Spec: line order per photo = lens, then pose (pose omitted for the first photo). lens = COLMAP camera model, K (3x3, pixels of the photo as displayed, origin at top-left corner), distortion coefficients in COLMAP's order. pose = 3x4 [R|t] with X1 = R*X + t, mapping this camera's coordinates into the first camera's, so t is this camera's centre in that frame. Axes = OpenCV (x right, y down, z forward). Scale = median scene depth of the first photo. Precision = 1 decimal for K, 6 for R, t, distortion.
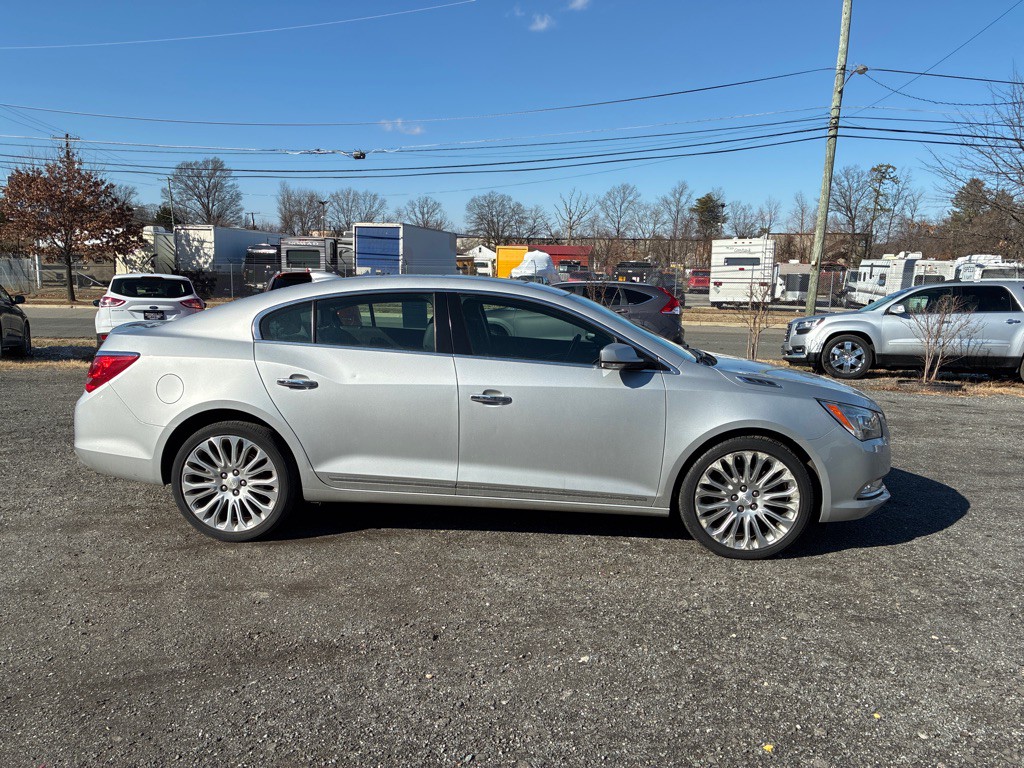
lens RADIAL K [[769.6, 0, 501.0], [0, 769.6, 390.6], [0, 0, 1]] dist [0.051410, -0.065689]
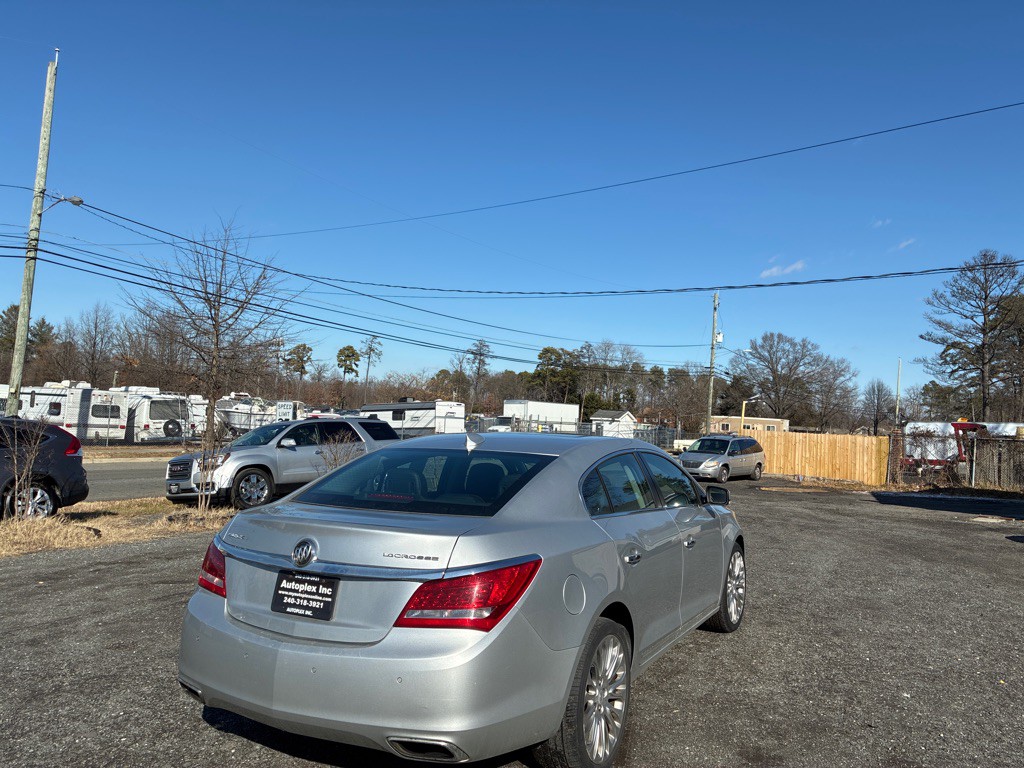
lens RADIAL K [[769.6, 0, 520.8], [0, 769.6, 381.5], [0, 0, 1]] dist [0.051410, -0.065689]
pose [[0.407454, 0.040780, 0.912315, -0.186421], [0.114561, 0.988828, -0.095365, -0.023115], [-0.906012, 0.143373, 0.398230, 0.114323]]
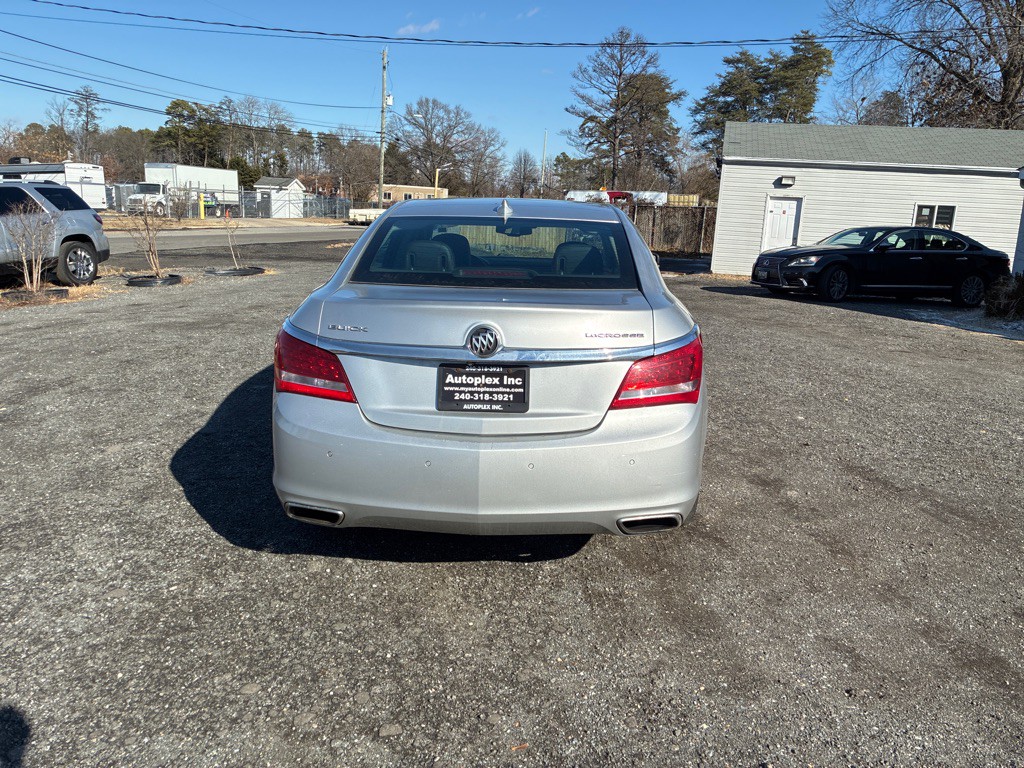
lens RADIAL K [[769.6, 0, 532.1], [0, 769.6, 363.0], [0, 0, 1]] dist [0.051410, -0.065689]
pose [[-0.035275, -0.223874, 0.973979, -0.188365], [0.119923, 0.966596, 0.226520, -0.031114], [-0.992156, 0.124794, -0.007249, 0.188556]]
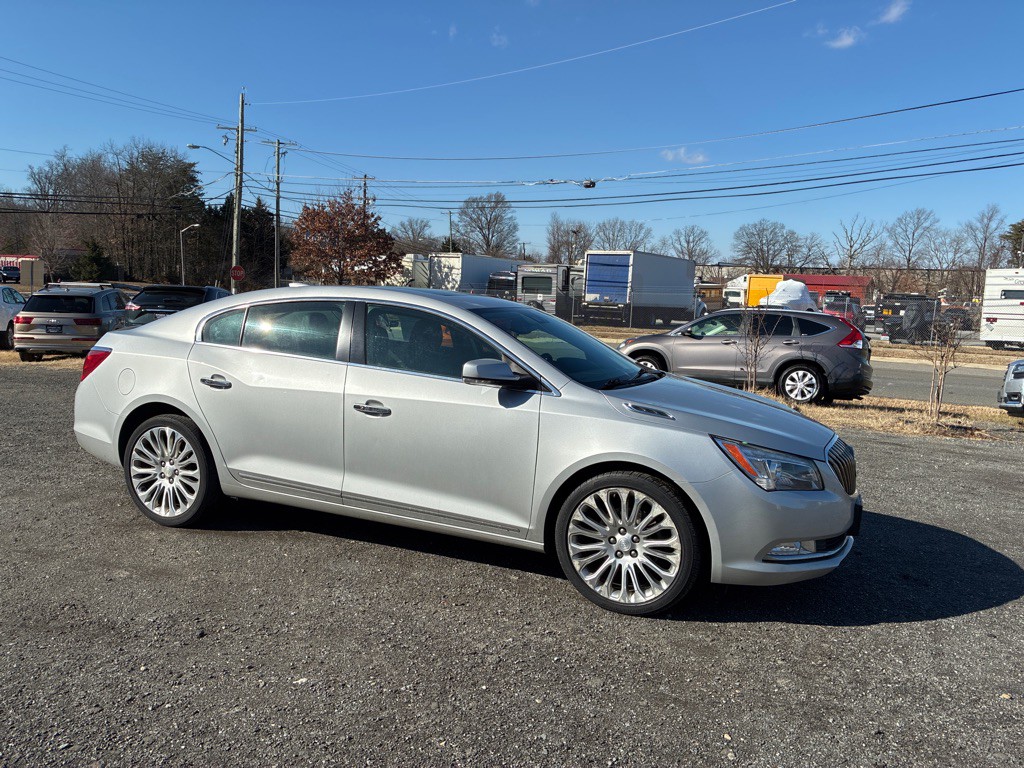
lens RADIAL K [[769.6, 0, 506.4], [0, 769.6, 385.5], [0, 0, 1]] dist [0.051410, -0.065689]
pose [[0.943579, 0.057853, -0.326056, 0.073372], [-0.071833, 0.996935, -0.030989, -0.000218], [0.323263, 0.052662, 0.944843, 0.019261]]
